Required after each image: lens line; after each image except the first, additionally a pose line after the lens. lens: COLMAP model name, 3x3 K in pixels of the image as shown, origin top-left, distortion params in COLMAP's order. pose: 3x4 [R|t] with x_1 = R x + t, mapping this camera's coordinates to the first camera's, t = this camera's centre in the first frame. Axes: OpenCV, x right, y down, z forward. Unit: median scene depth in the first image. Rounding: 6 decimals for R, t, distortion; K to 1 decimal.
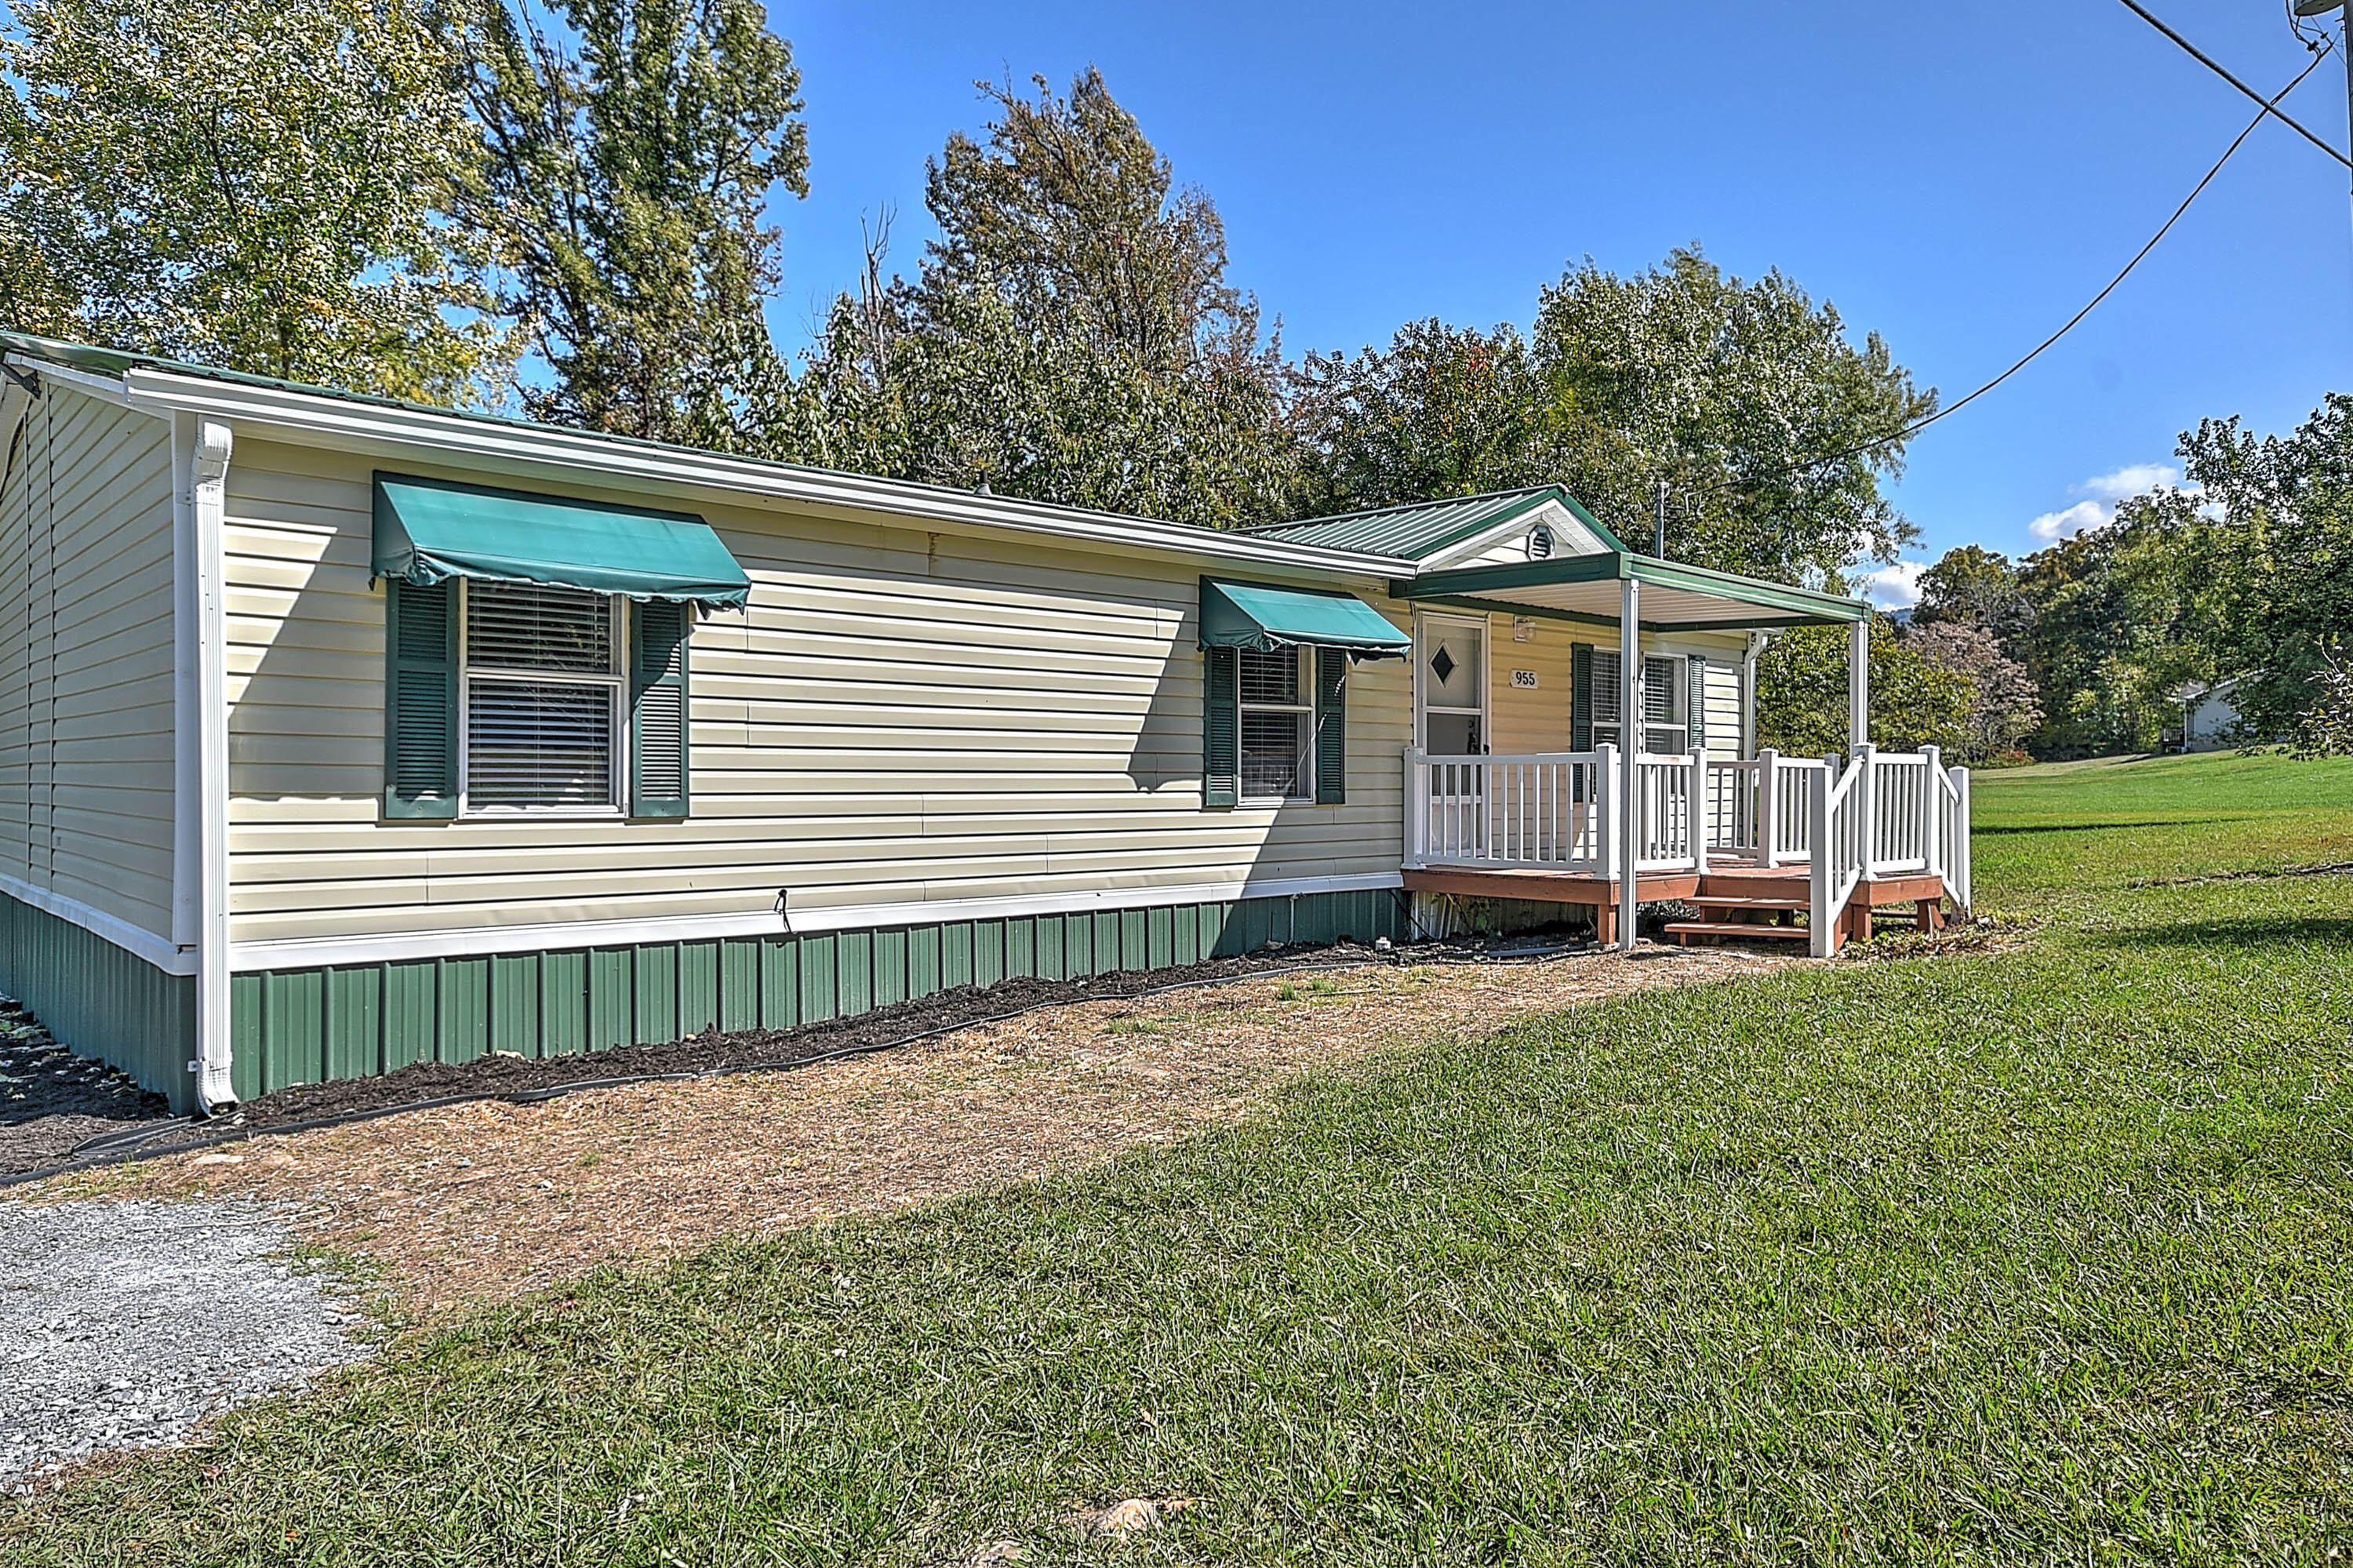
lens RADIAL K [[1513.7, 0, 1176.8], [0, 1513.7, 794.0], [0, 0, 1]] dist [0.030995, 0.001967]
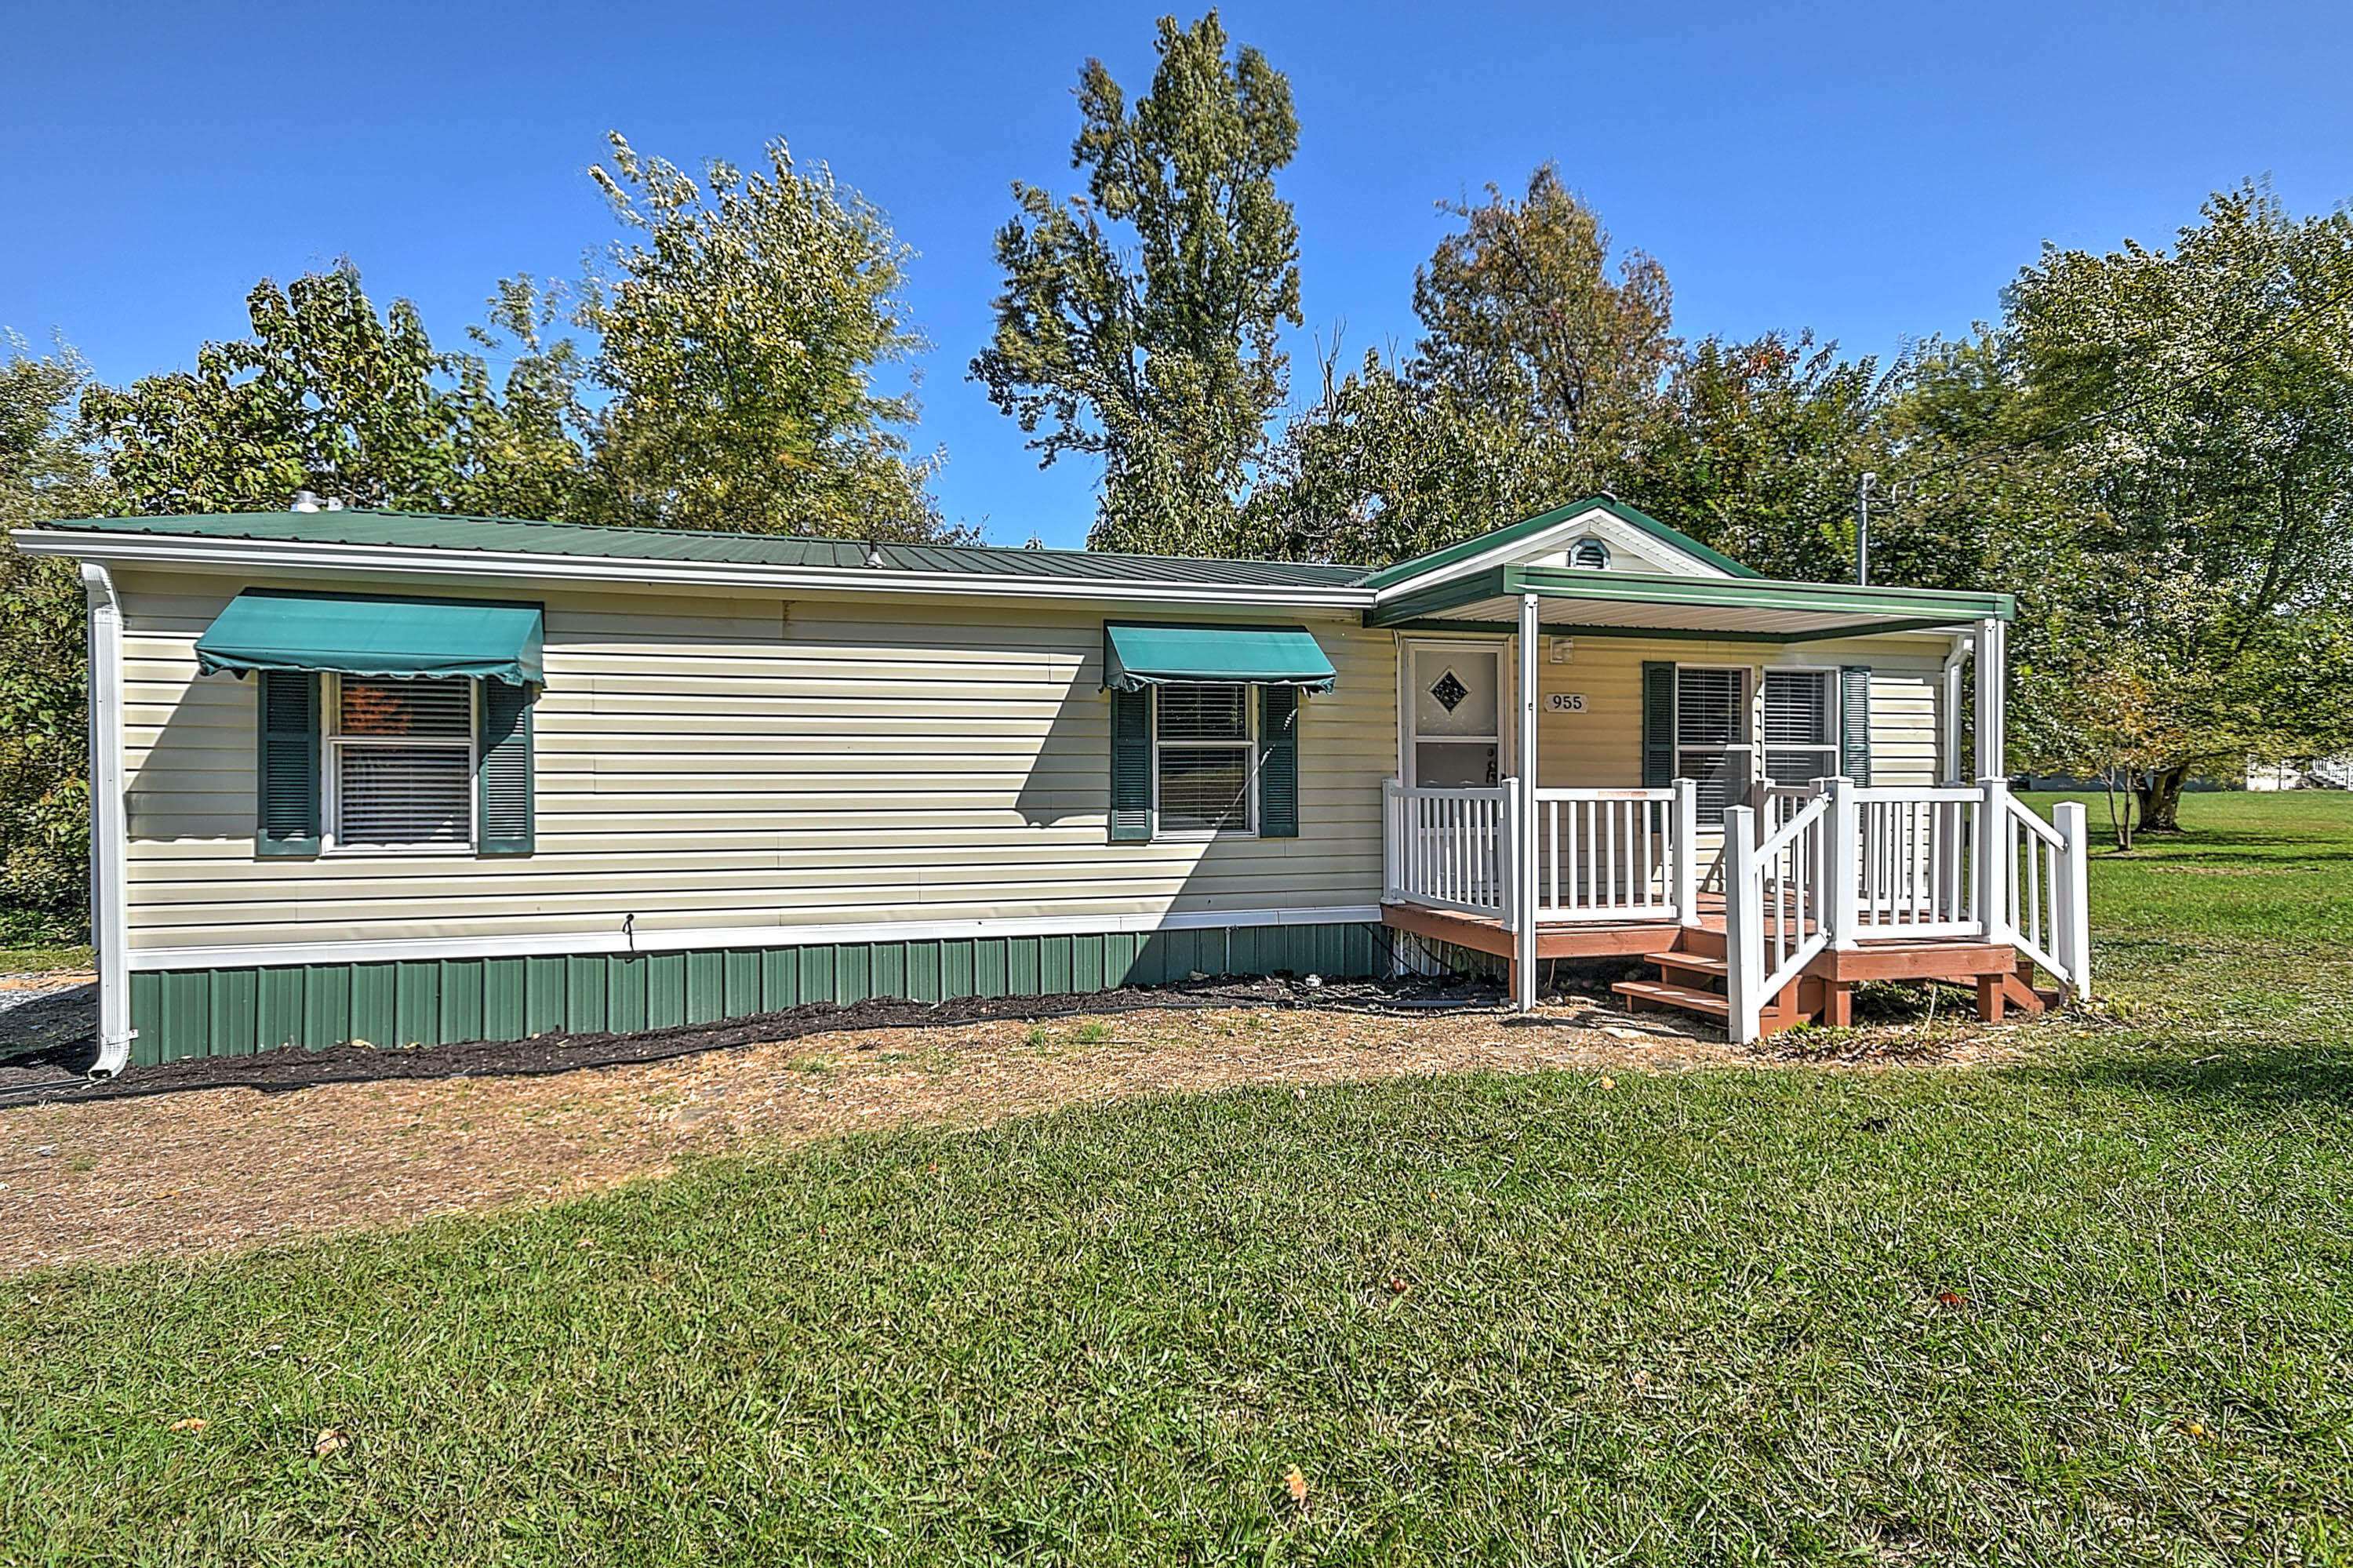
lens RADIAL K [[1194.7, 0, 1186.2], [0, 1194.7, 776.7], [0, 0, 1]] dist [0.032666, 0.001671]
pose [[0.895295, -0.004669, -0.445450, 0.423454], [-0.000761, 0.999928, -0.012012, -0.025363], [0.445474, 0.011093, 0.895226, 0.278871]]
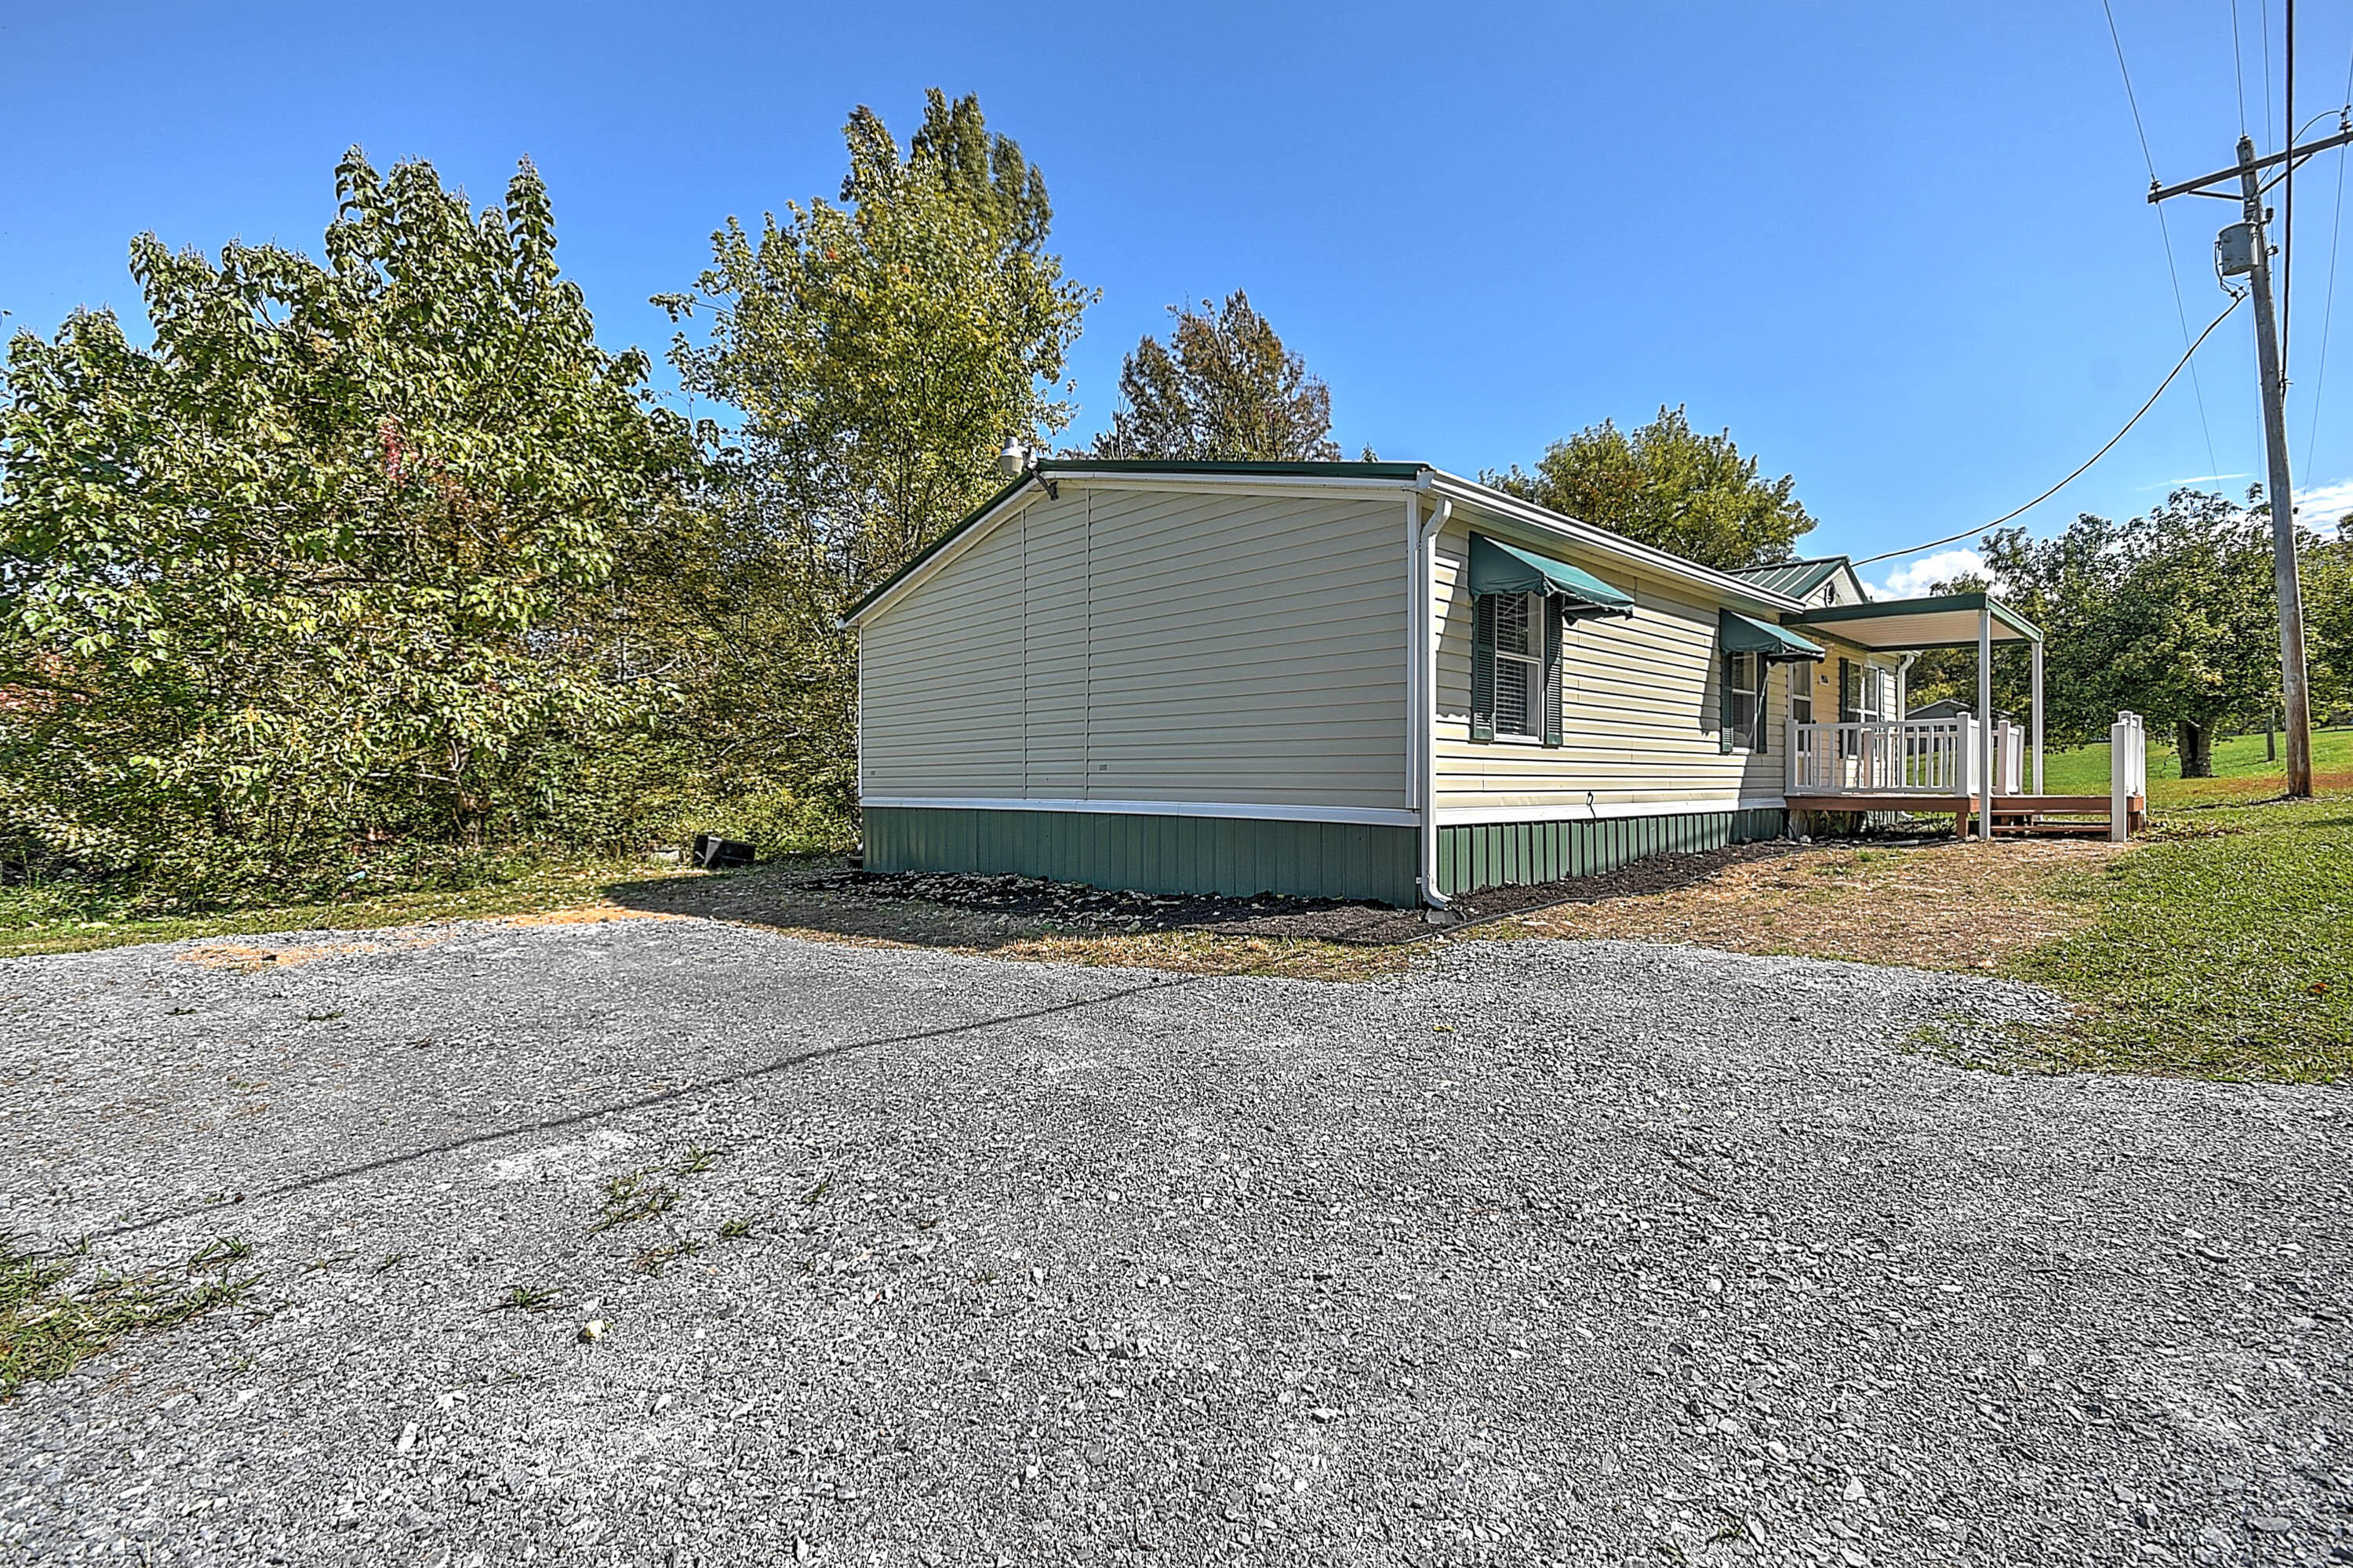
lens RADIAL K [[1039.3, 0, 1175.5], [0, 1039.3, 777.9], [0, 0, 1]] dist [0.016925, -0.008137]
pose [[0.999736, -0.003513, 0.022696, -0.573515], [0.003814, 0.999905, -0.013262, 0.047725], [-0.022647, 0.013345, 0.999654, -0.088990]]
